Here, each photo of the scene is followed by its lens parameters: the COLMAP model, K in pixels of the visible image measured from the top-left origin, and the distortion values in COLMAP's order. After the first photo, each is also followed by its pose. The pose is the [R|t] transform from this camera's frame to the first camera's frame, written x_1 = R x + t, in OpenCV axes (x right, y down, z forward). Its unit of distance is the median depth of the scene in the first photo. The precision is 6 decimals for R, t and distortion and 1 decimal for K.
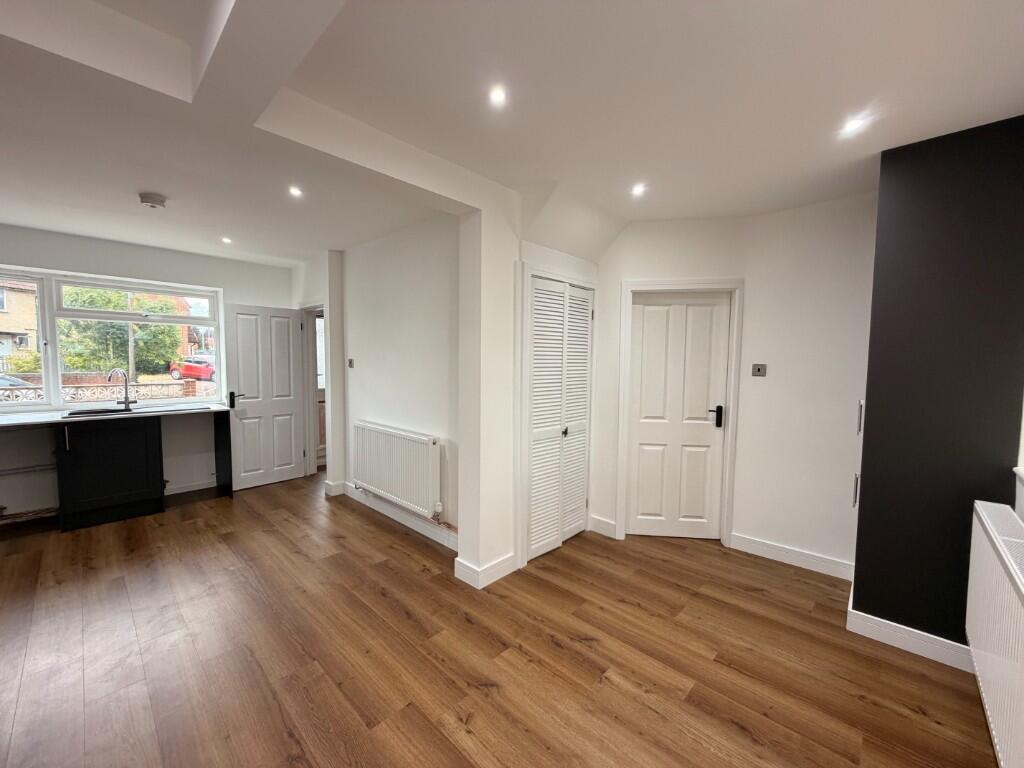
lens RADIAL K [[413.4, 0, 511.8], [0, 413.4, 386.7], [0, 0, 1]] dist [-0.001555, -0.000097]
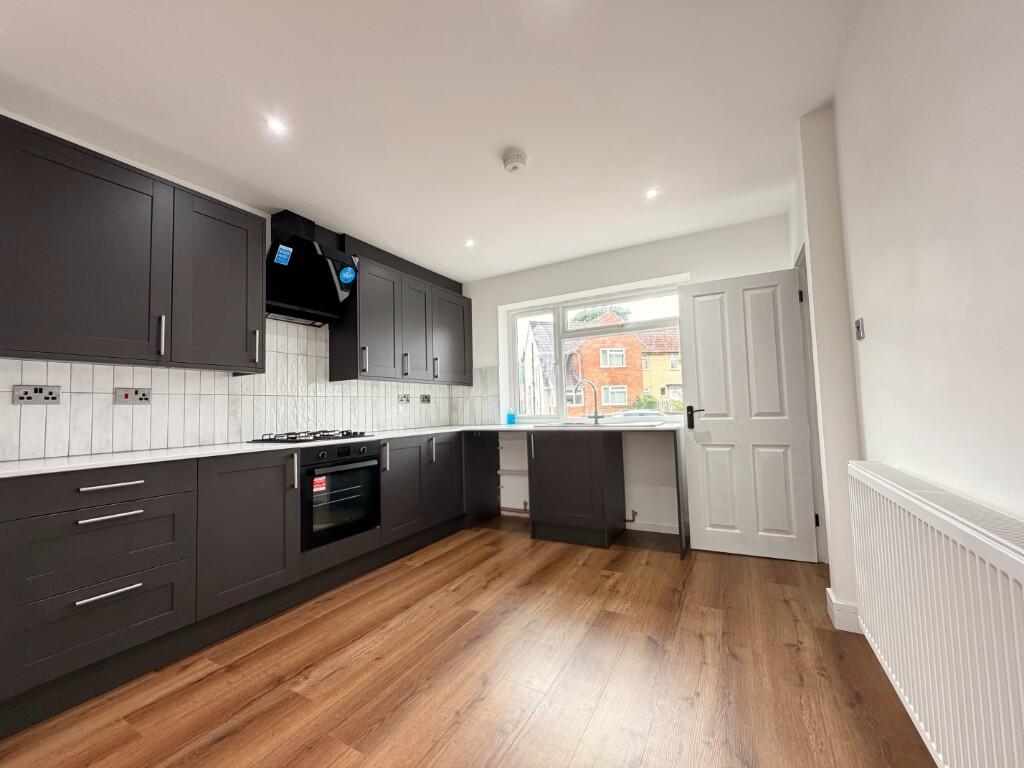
lens RADIAL K [[413.4, 0, 511.8], [0, 413.4, 386.7], [0, 0, 1]] dist [-0.001555, -0.000097]
pose [[0.252450, -0.073812, -0.964790, -0.067220], [-0.032943, 0.995853, -0.084809, 0.052783], [0.967049, 0.053193, 0.248972, 0.544359]]
